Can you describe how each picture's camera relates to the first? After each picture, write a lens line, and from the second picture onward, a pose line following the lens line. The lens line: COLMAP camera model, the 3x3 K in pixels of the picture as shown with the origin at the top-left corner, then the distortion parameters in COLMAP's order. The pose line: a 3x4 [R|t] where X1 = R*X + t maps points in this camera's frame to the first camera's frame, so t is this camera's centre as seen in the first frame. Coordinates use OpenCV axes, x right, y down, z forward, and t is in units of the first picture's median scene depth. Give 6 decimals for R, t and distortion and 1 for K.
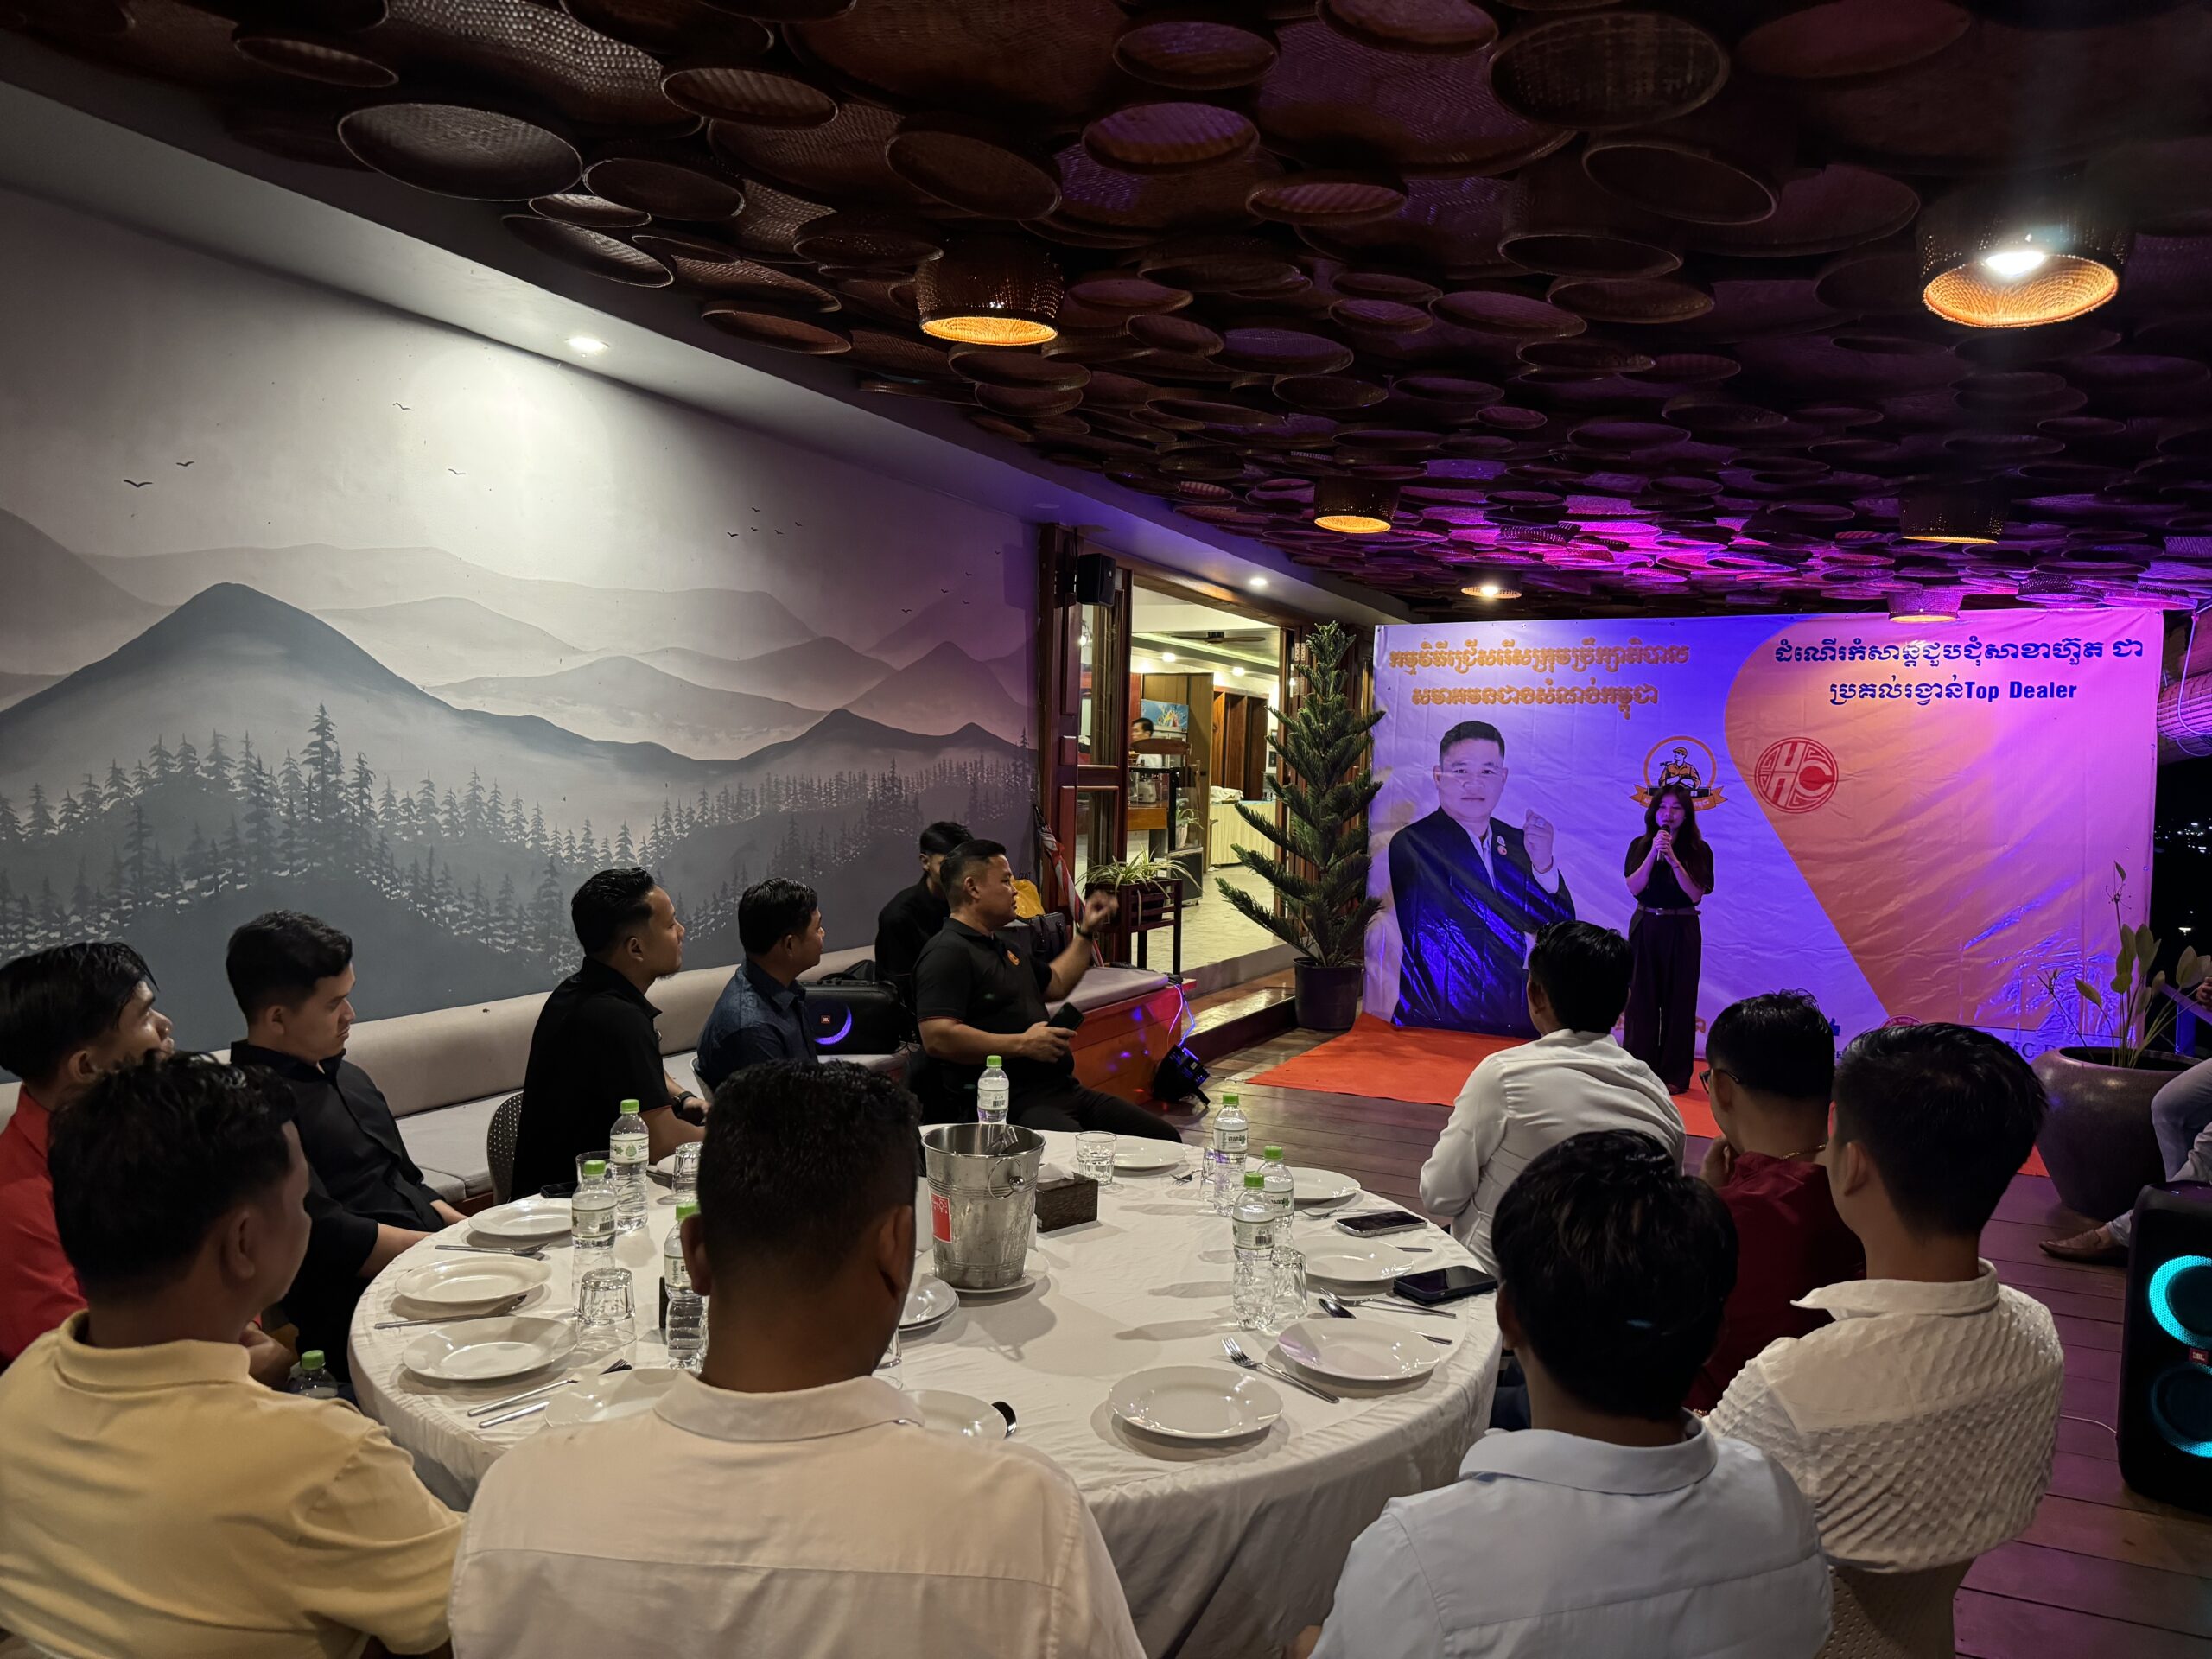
lens RADIAL K [[1581.4, 0, 1103.0], [0, 1581.4, 840.1], [0, 0, 1]] dist [0.130528, -0.185226]
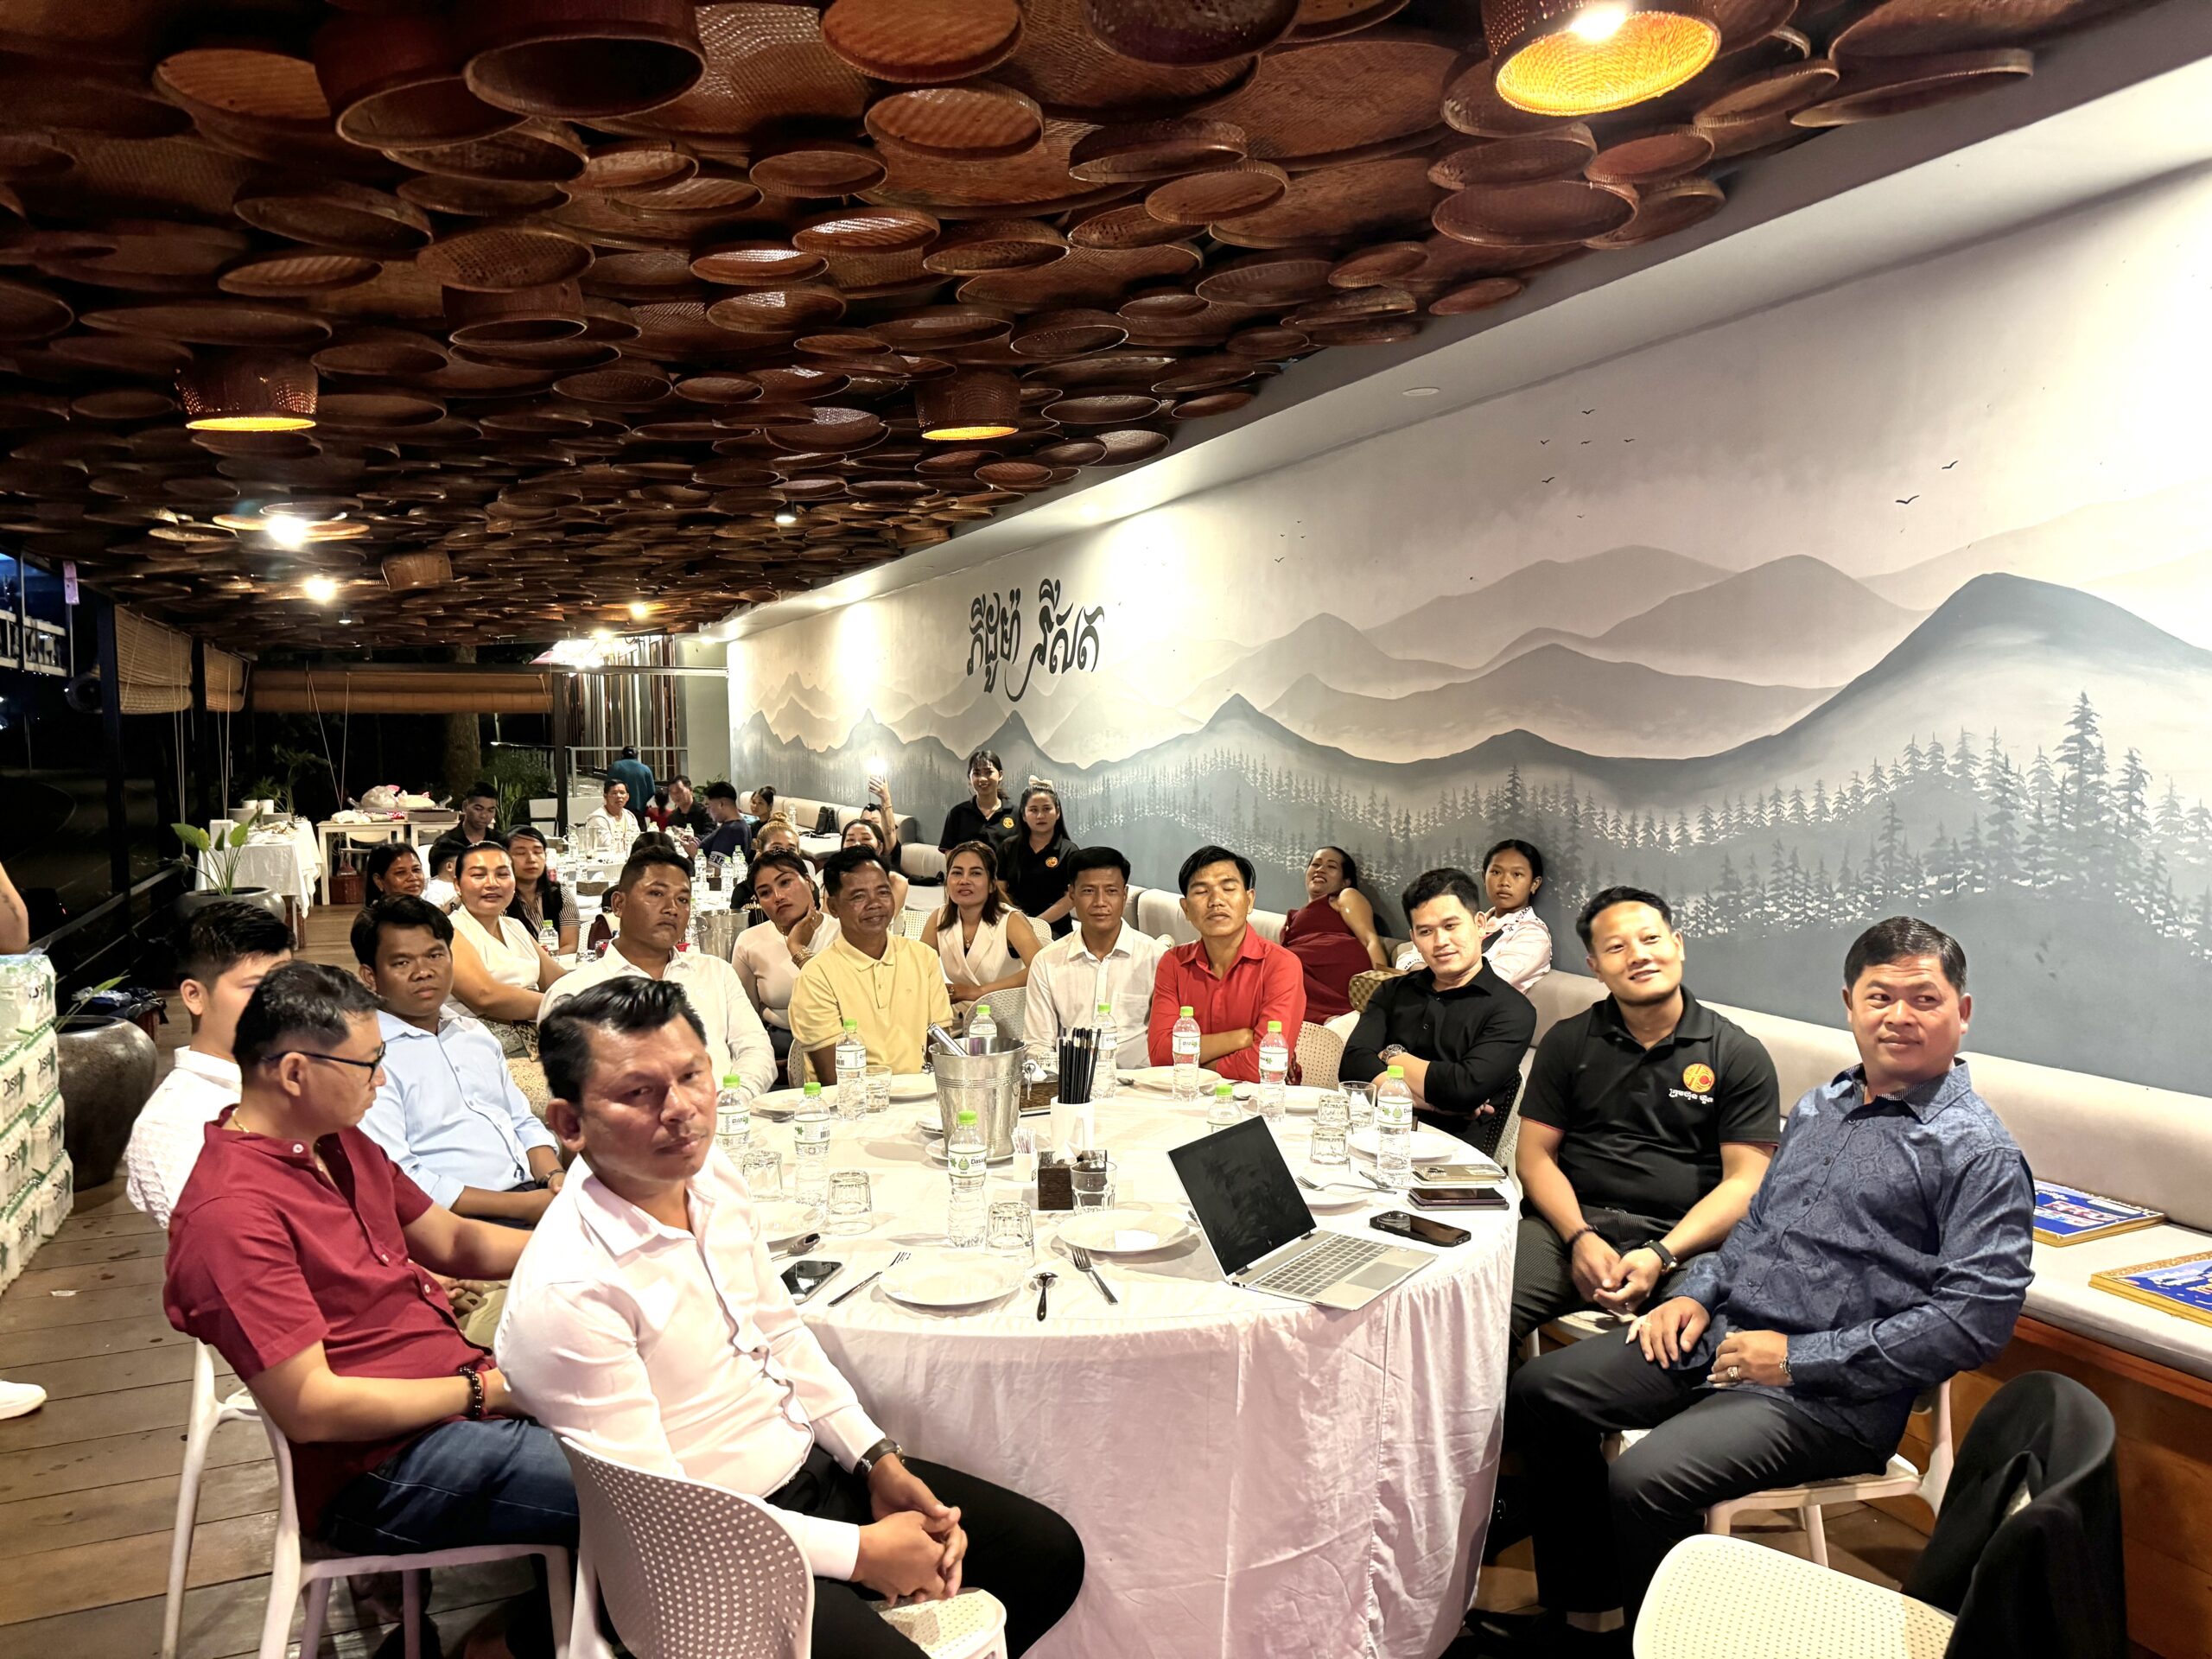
lens RADIAL K [[1581.4, 0, 1103.0], [0, 1581.4, 840.1], [0, 0, 1]] dist [0.130528, -0.185226]
pose [[-0.652976, 0.041006, -0.756267, 0.514741], [-0.031847, 0.996164, 0.081510, -0.060658], [0.756708, 0.077309, -0.649165, 1.194424]]
